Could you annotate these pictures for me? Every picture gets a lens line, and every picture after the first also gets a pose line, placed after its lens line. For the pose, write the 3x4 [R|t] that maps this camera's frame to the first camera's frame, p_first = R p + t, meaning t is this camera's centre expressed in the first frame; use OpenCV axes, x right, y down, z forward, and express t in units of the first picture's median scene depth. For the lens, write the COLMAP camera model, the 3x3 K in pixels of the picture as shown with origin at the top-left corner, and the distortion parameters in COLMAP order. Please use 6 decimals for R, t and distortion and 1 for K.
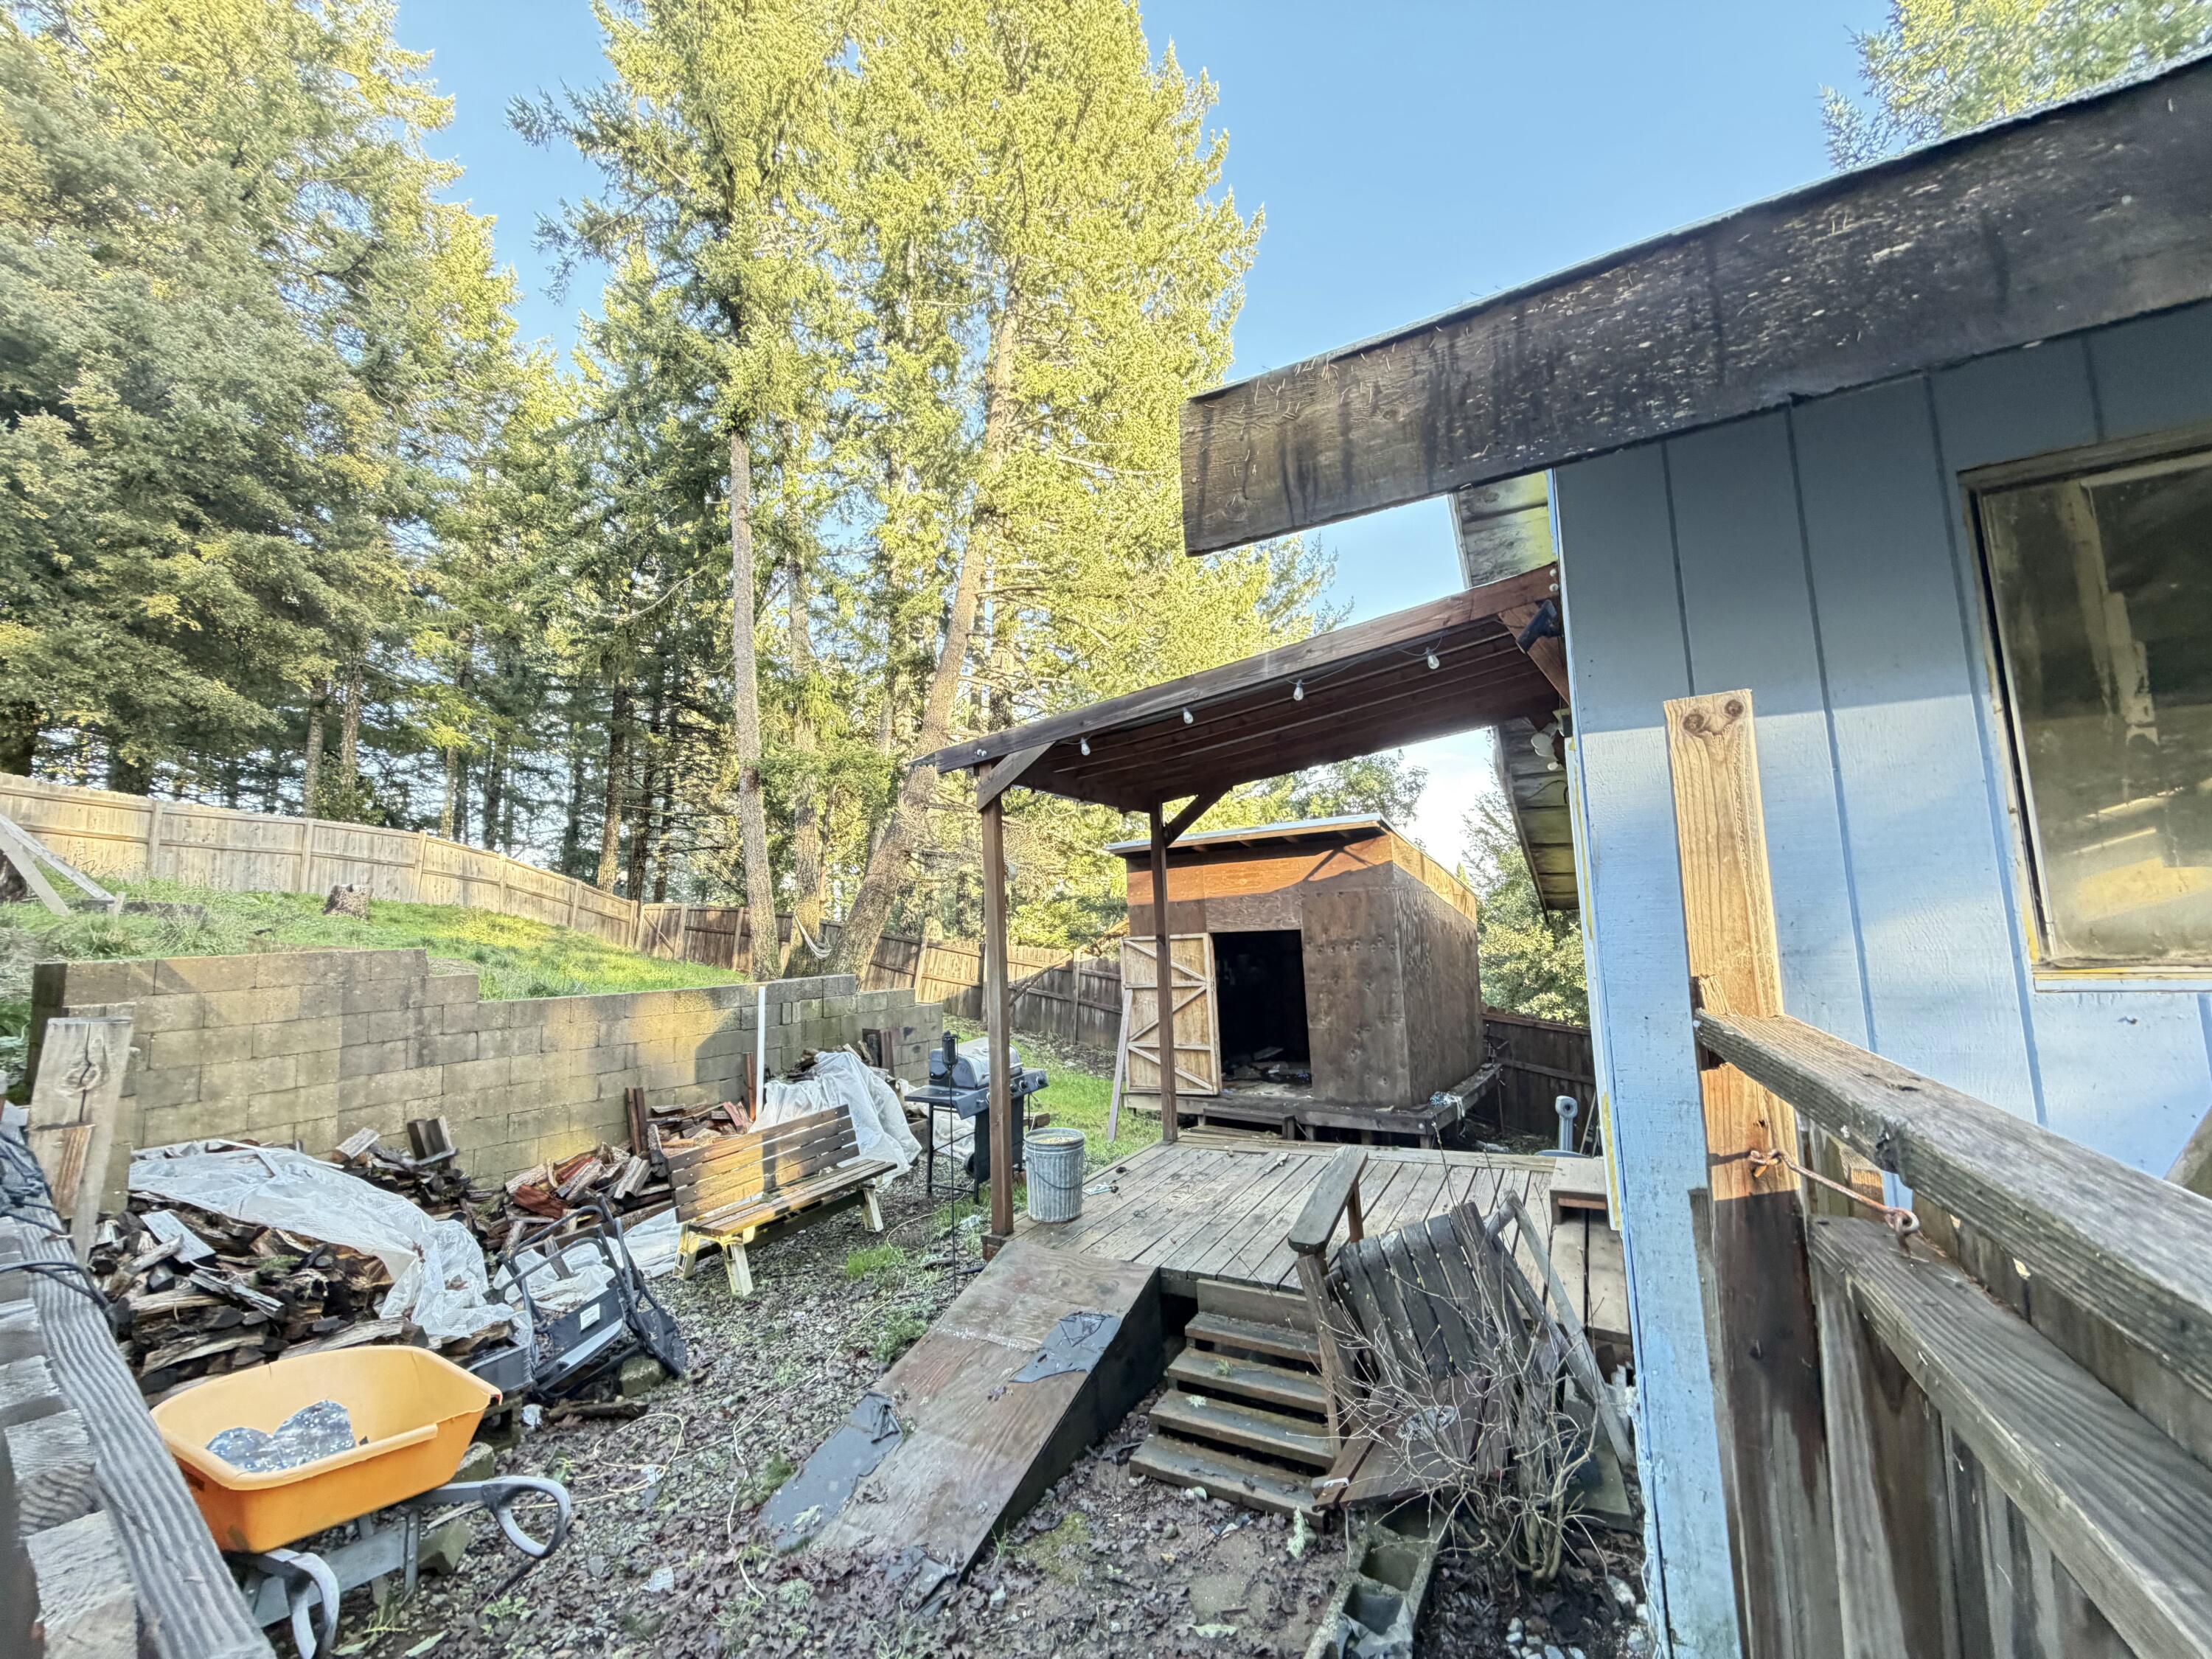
lens RADIAL K [[856.9, 0, 1106.0], [0, 856.9, 829.5], [0, 0, 1]] dist [-0.000422, -0.000513]
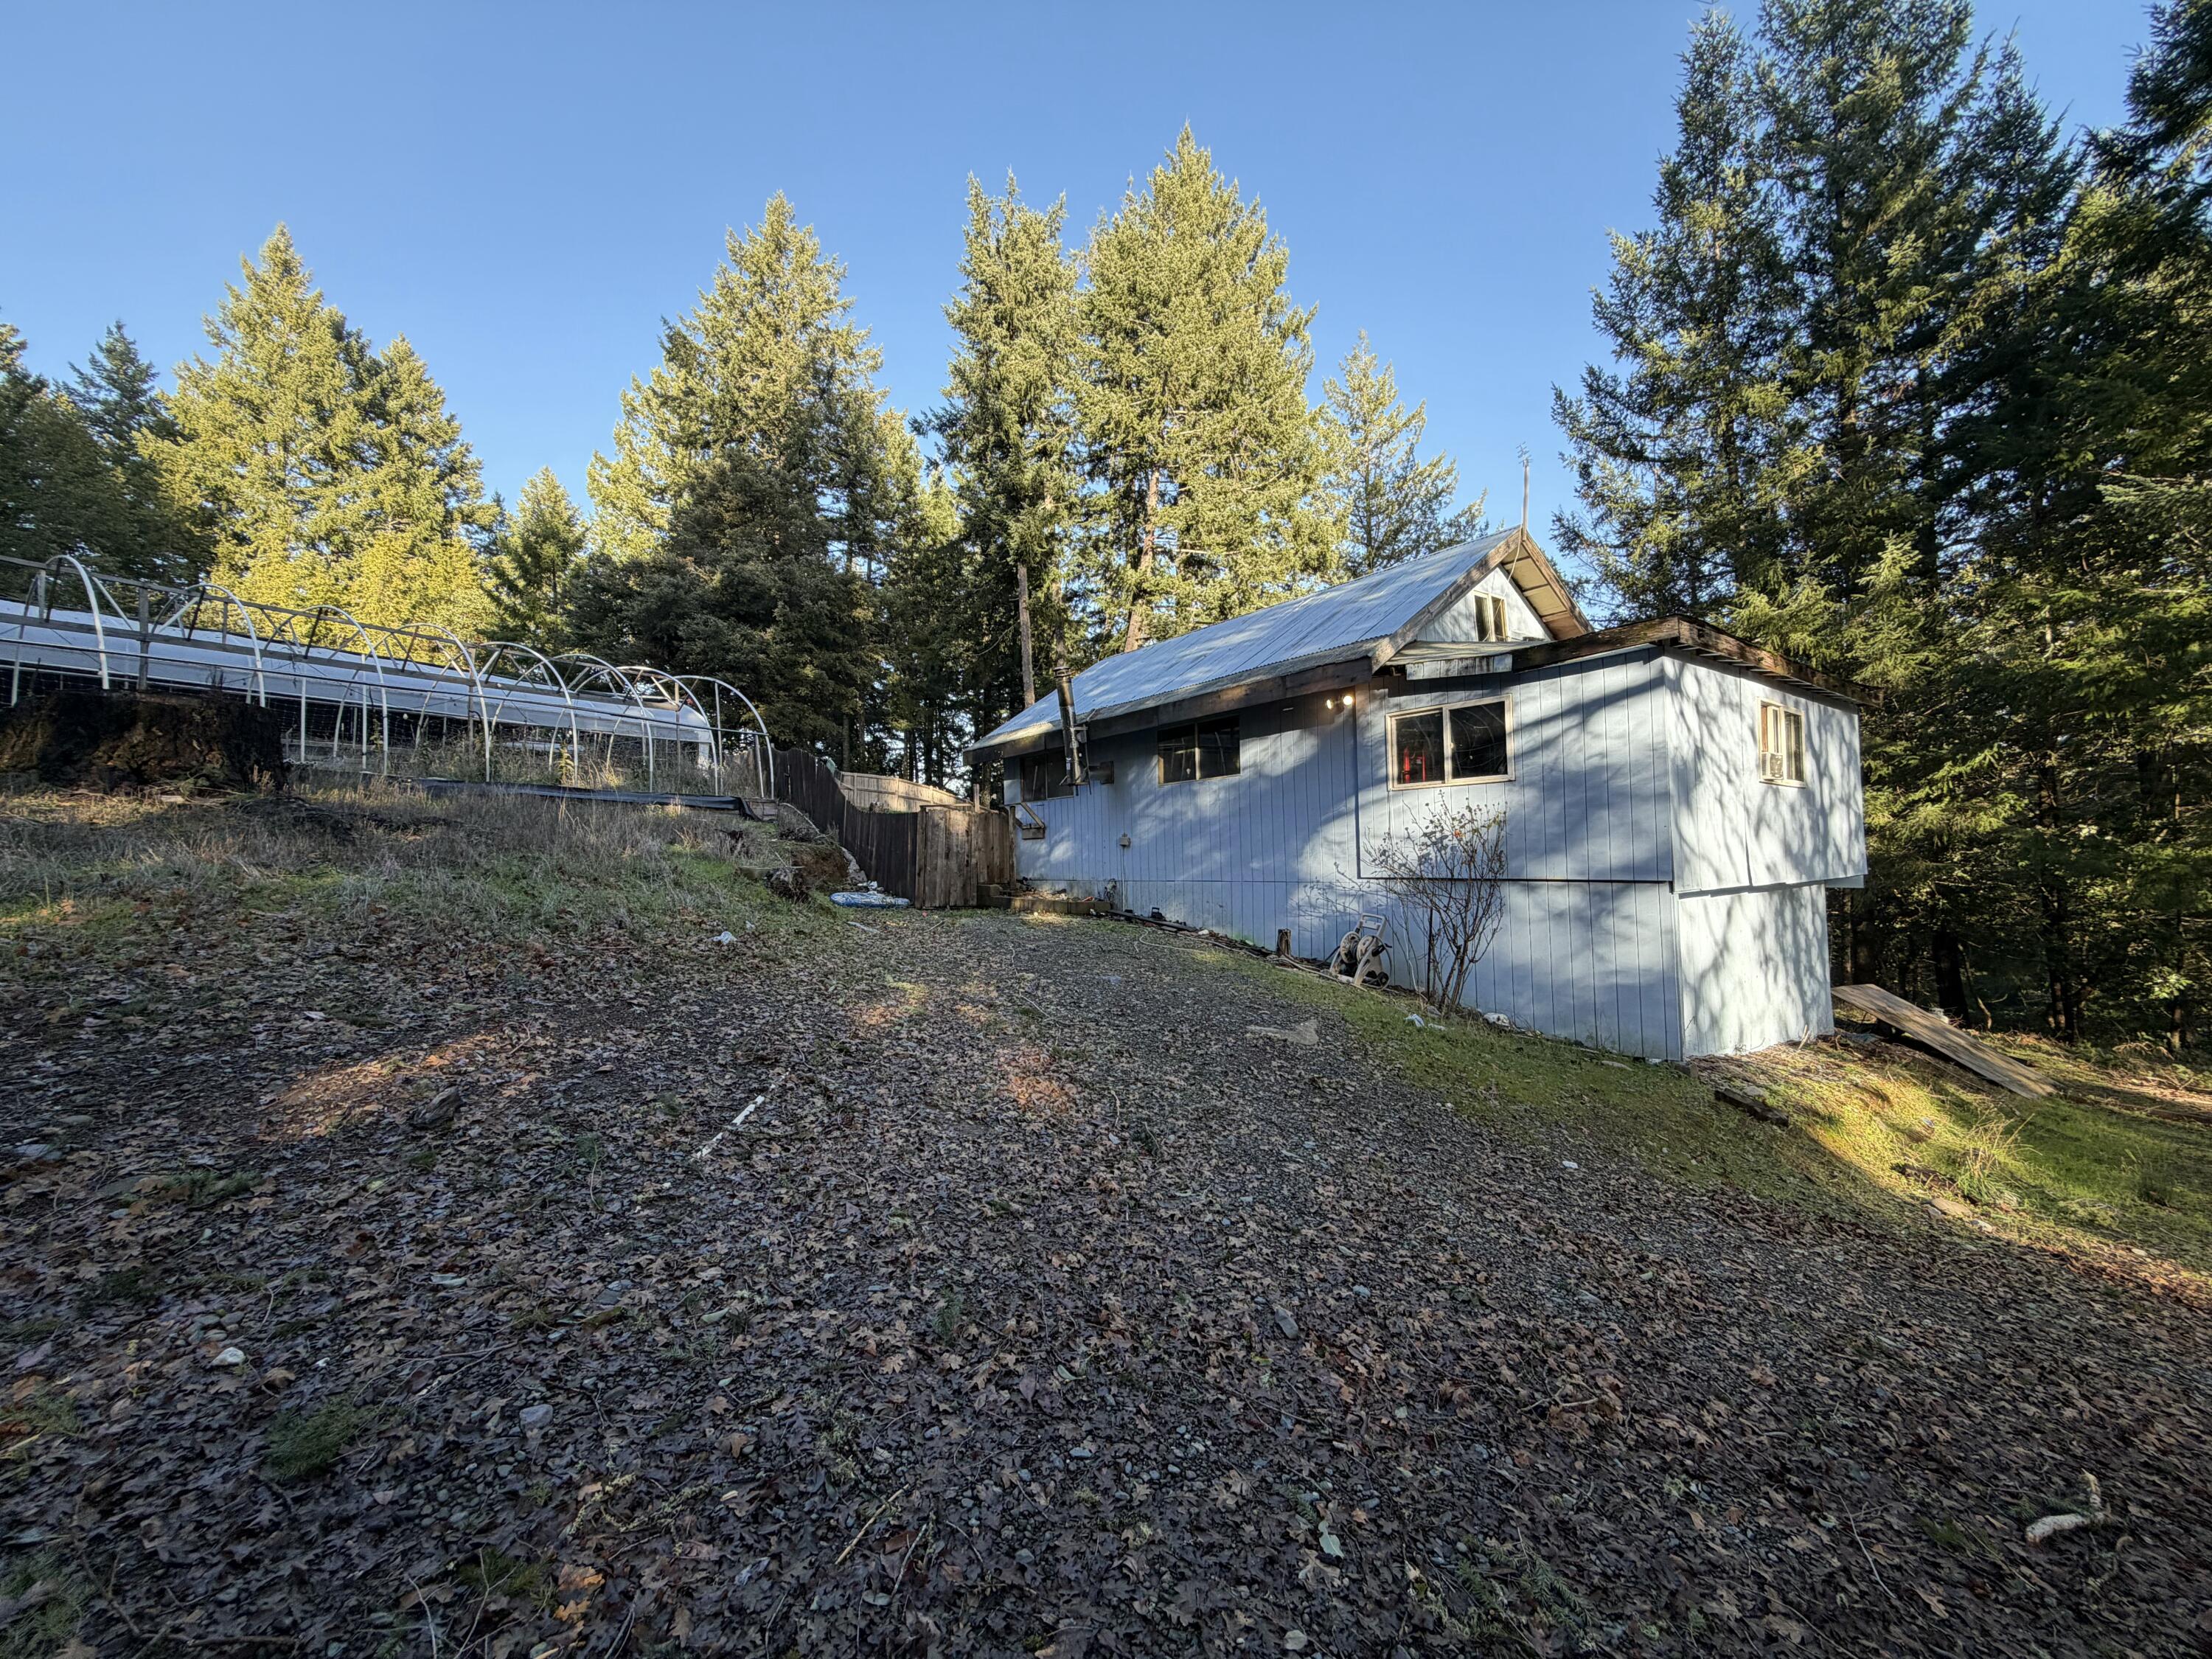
lens RADIAL K [[856.9, 0, 1106.0], [0, 856.9, 829.5], [0, 0, 1]] dist [-0.000422, -0.000513]
pose [[0.910387, -0.008125, -0.413678, 0.426496], [0.052077, 0.994106, 0.095081, -0.045886], [0.410467, -0.108103, 0.905445, -0.572333]]
